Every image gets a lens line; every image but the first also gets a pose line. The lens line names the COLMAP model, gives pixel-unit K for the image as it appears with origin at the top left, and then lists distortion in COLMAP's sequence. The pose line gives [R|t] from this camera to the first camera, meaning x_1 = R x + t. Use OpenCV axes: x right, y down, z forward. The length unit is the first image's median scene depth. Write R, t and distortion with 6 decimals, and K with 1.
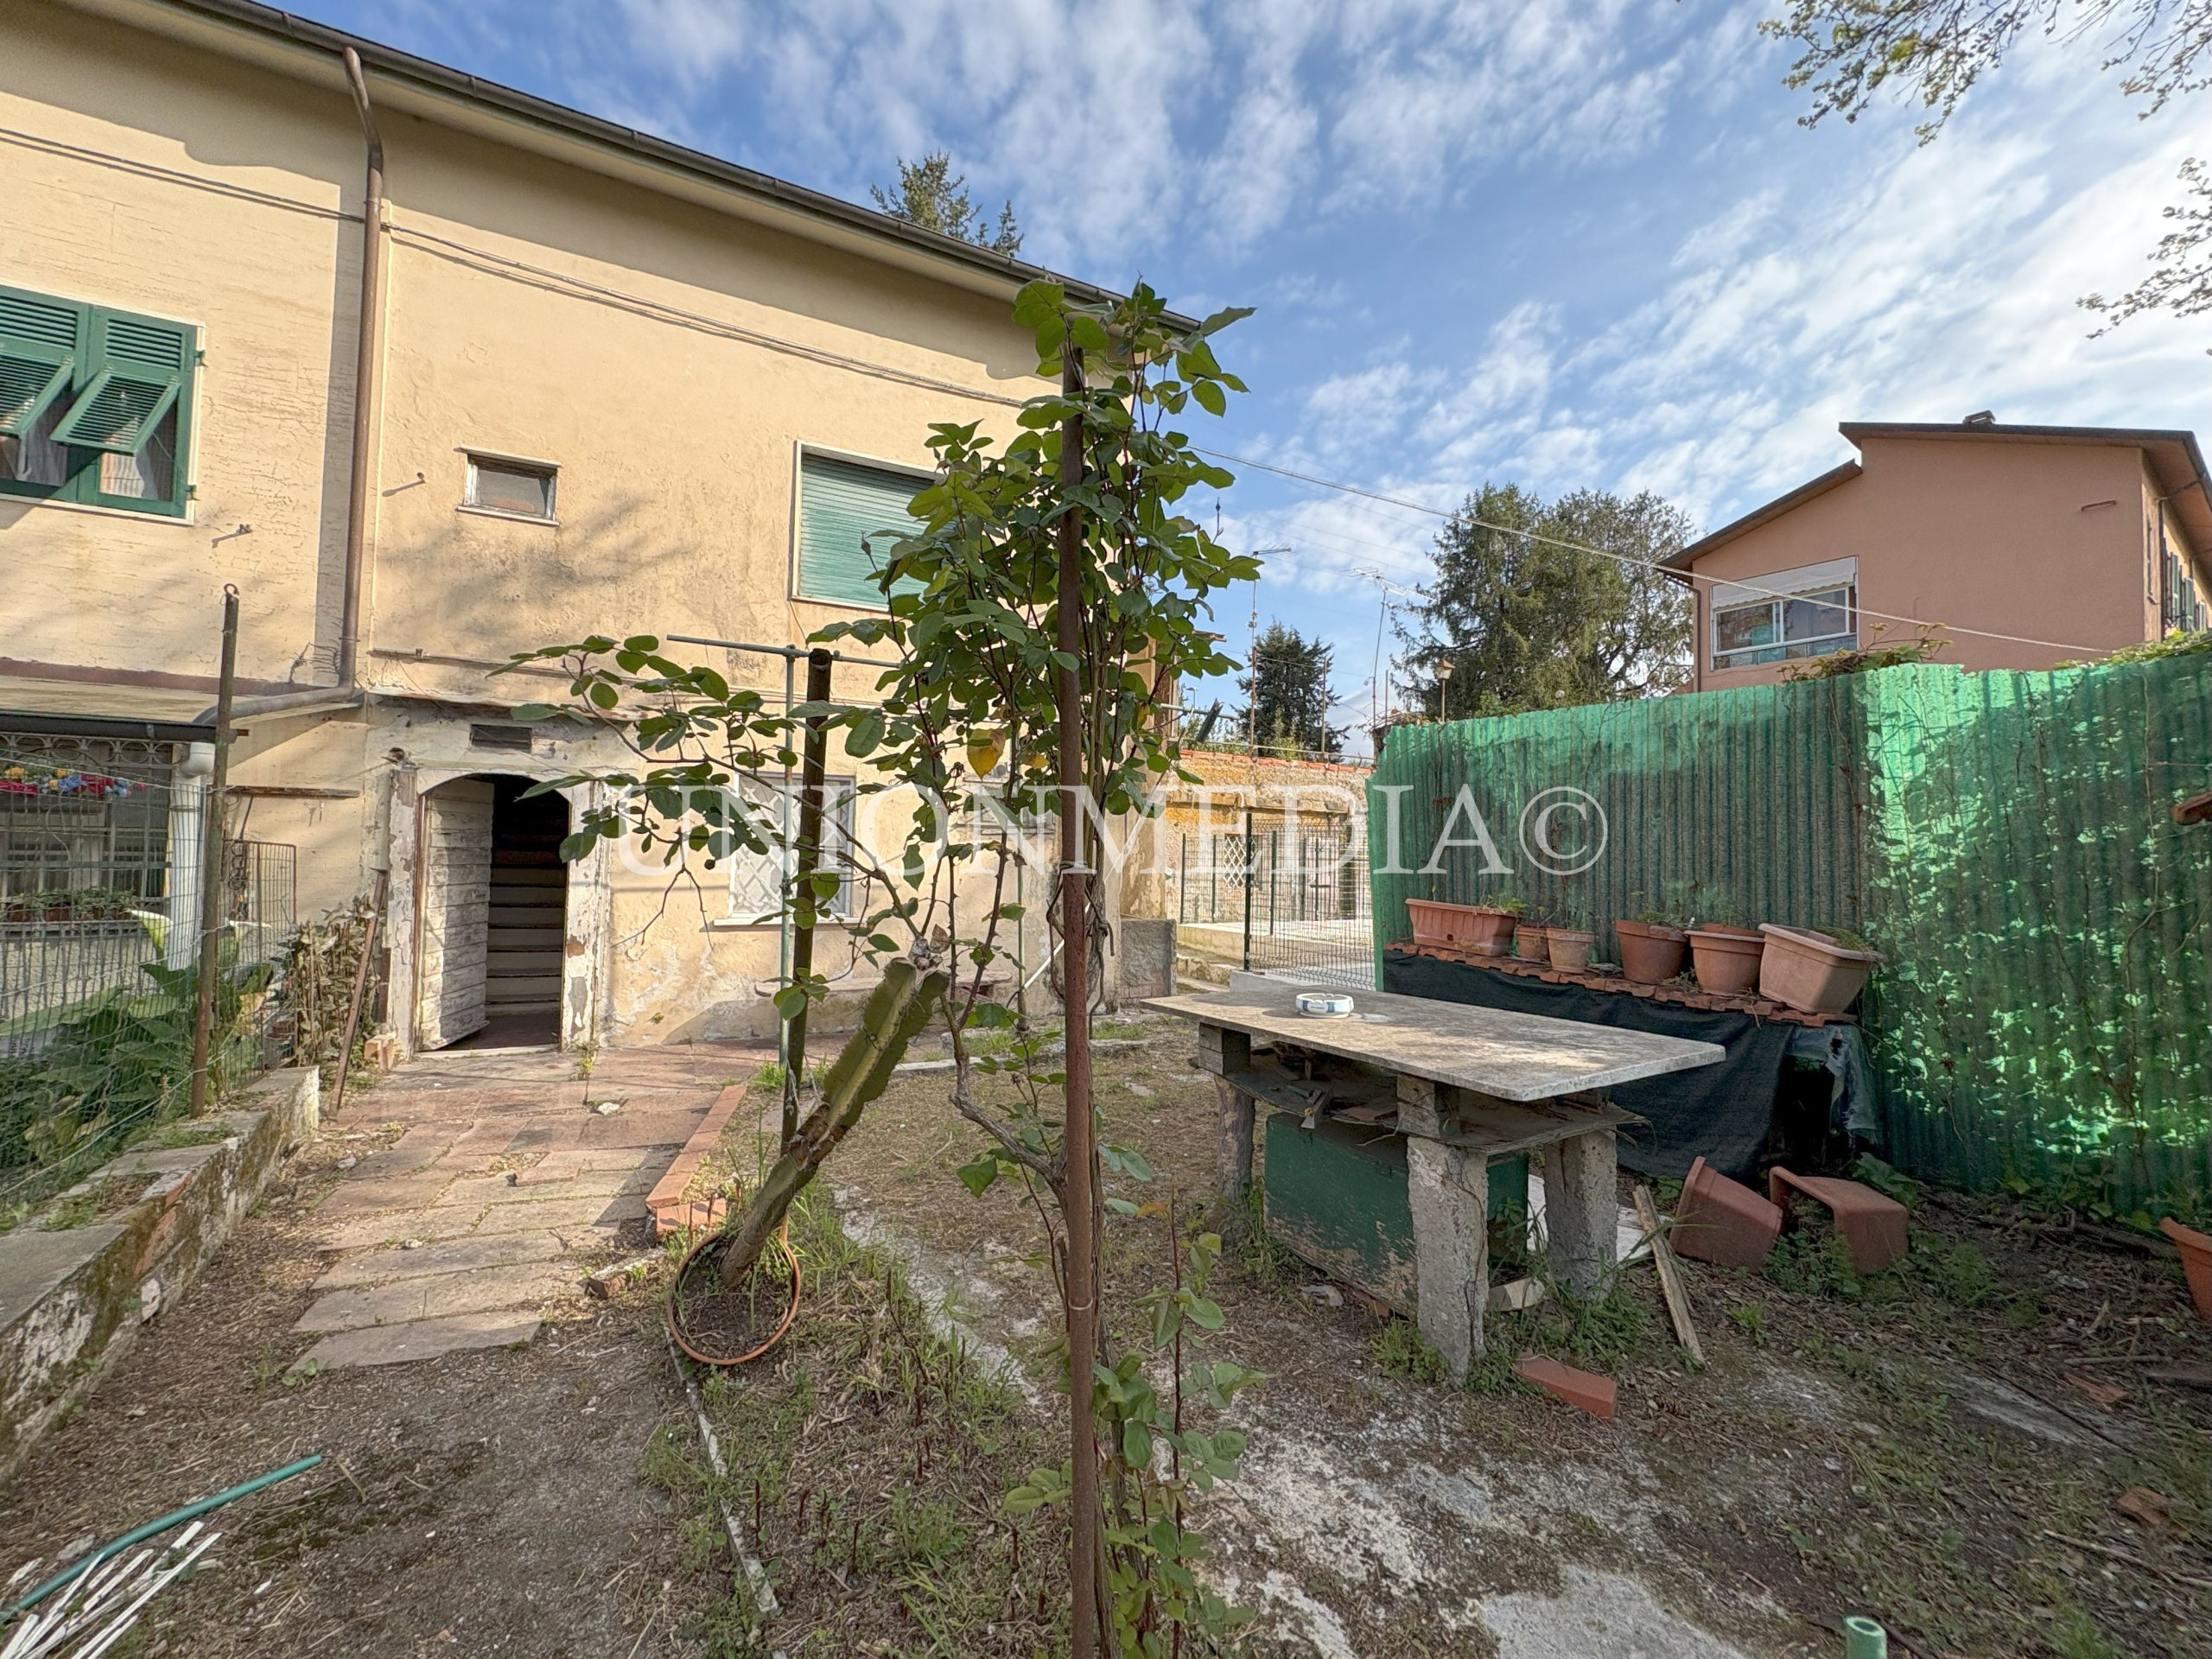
lens RADIAL K [[877.5, 0, 1108.7], [0, 877.5, 825.7], [0, 0, 1]] dist [0.001077, -0.000141]
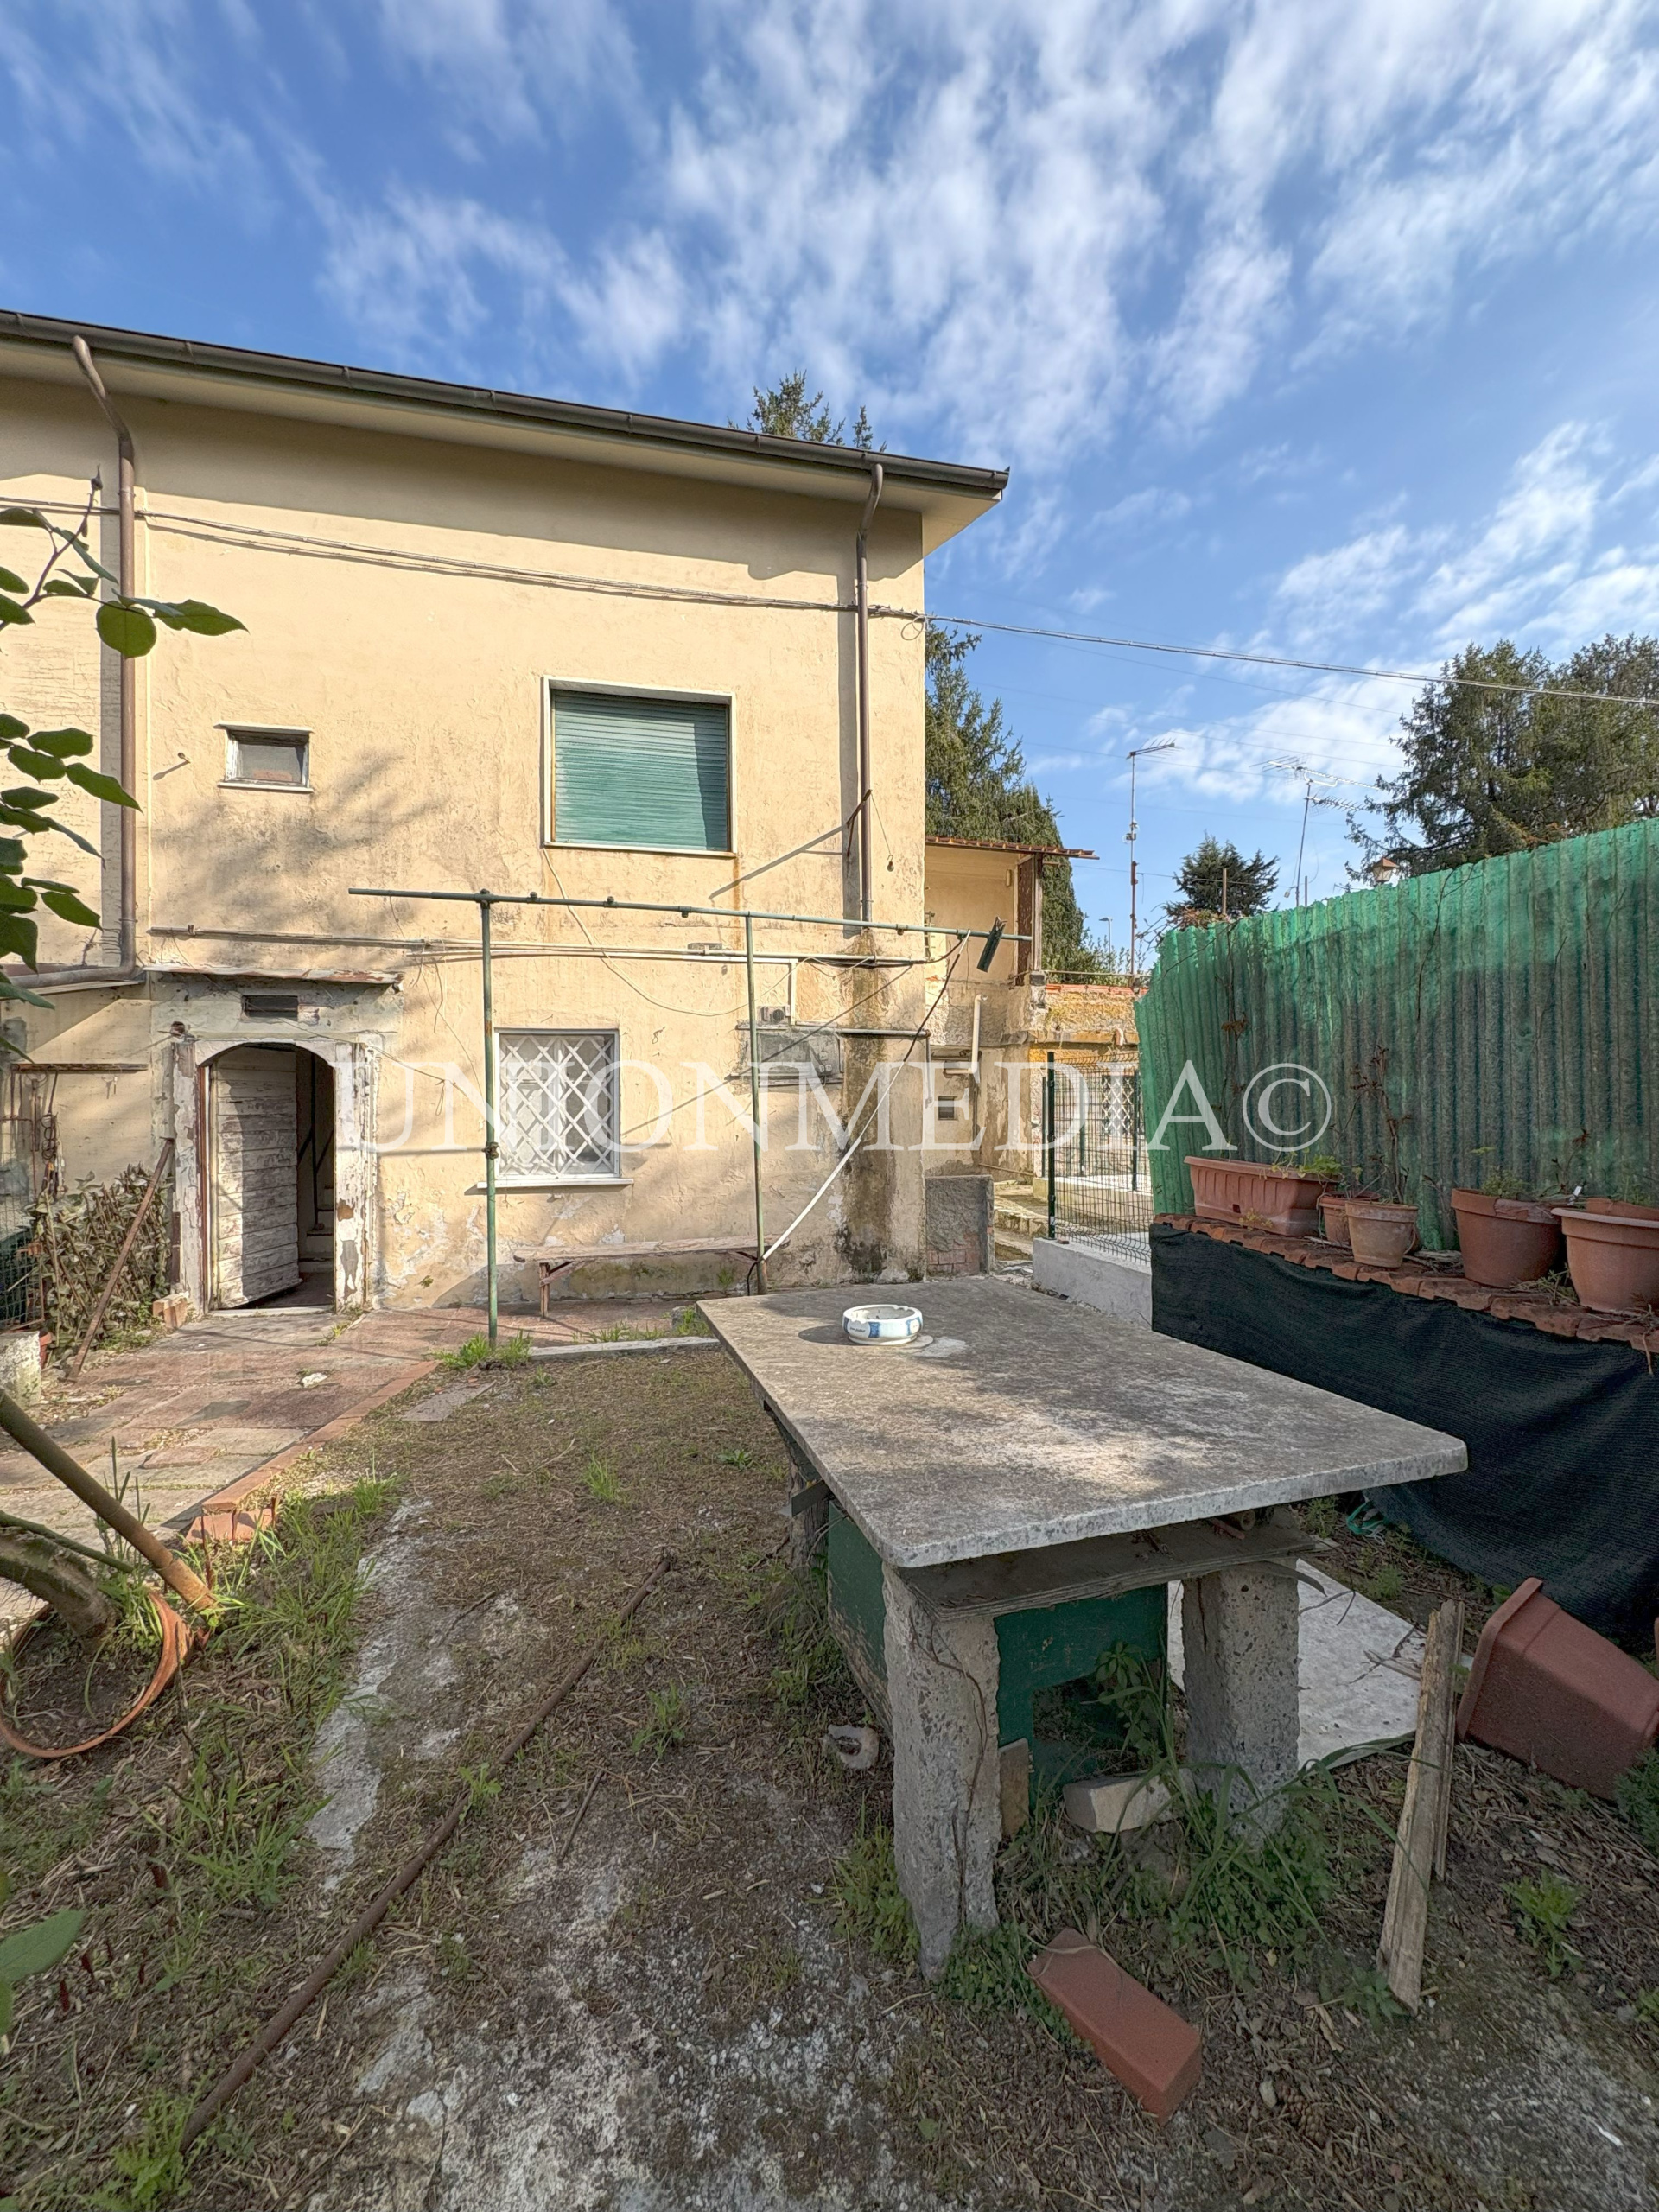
lens RADIAL K [[877.5, 0, 835.2], [0, 877.5, 1107.0], [0, 0, 1]] dist [0.001077, -0.000141]
pose [[0.971277, -0.024852, -0.236651, 0.196481], [0.033895, 0.998839, 0.034223, 0.003625], [0.235526, -0.041261, 0.970992, 0.165861]]
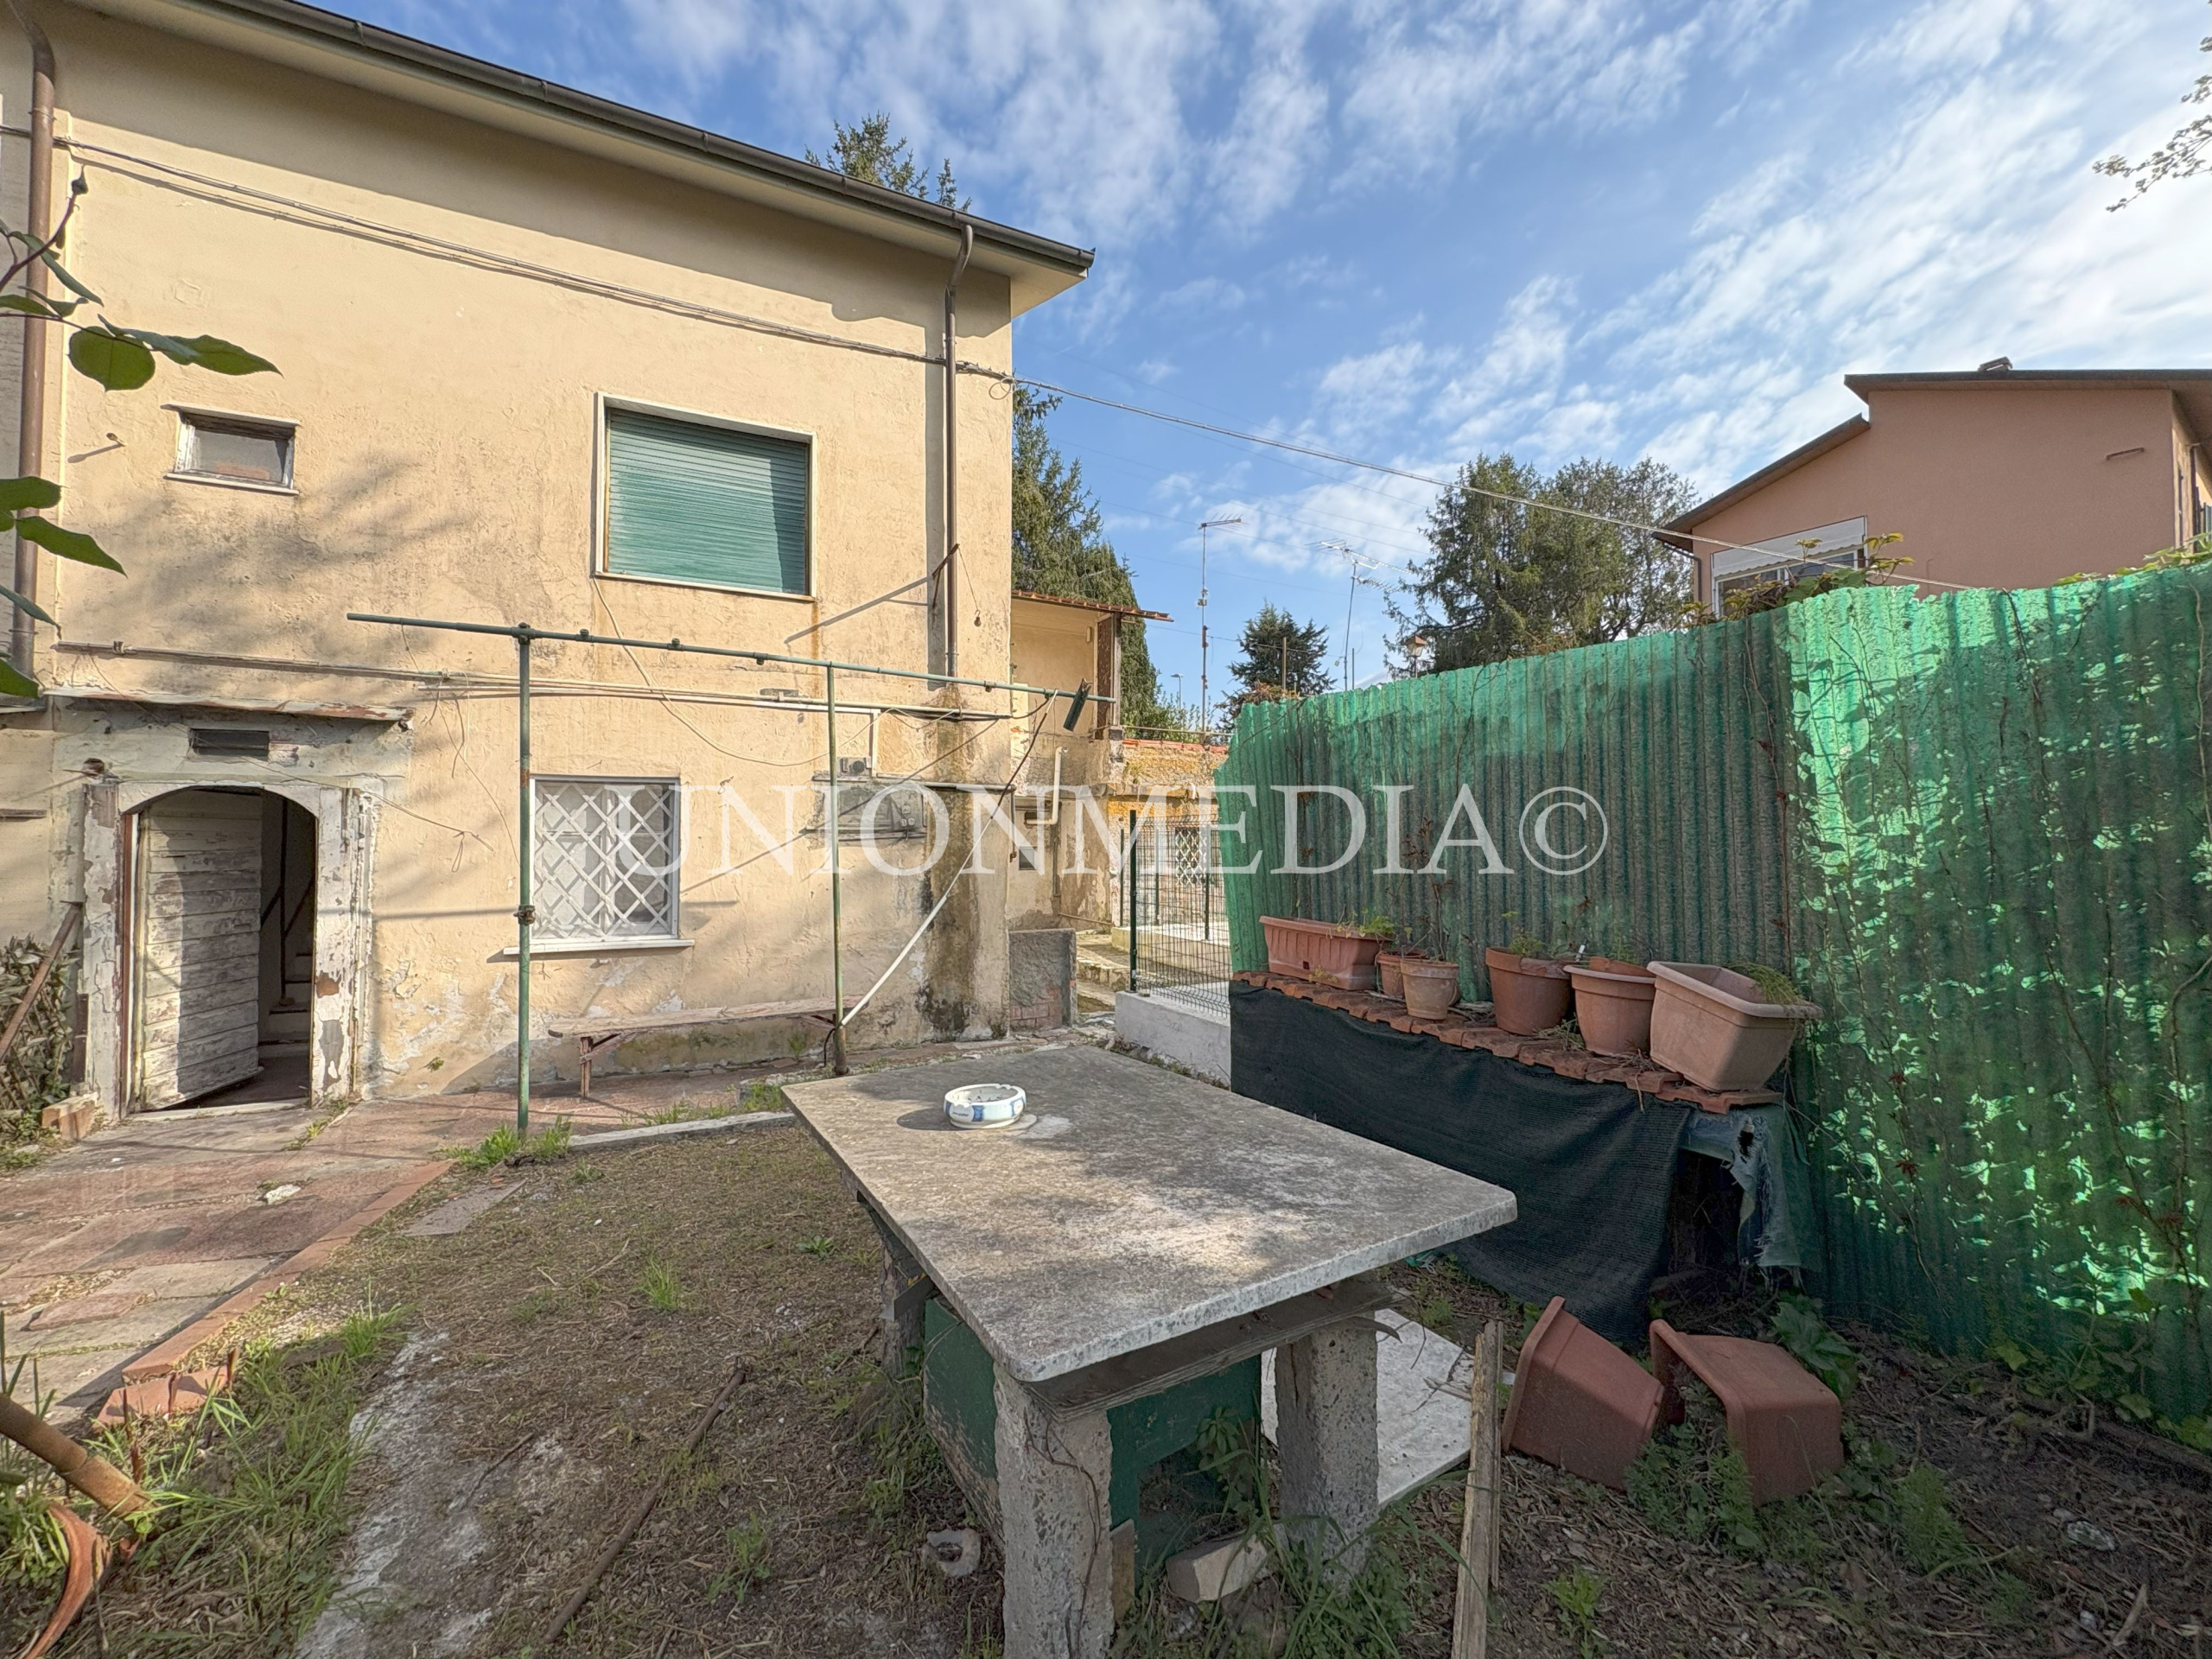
lens RADIAL K [[877.5, 0, 1108.7], [0, 877.5, 825.7], [0, 0, 1]] dist [0.001077, -0.000141]
pose [[0.999636, -0.022336, -0.015112, 0.185498], [0.022494, 0.999693, 0.010412, -0.010373], [0.014875, -0.010748, 0.999832, 0.163386]]
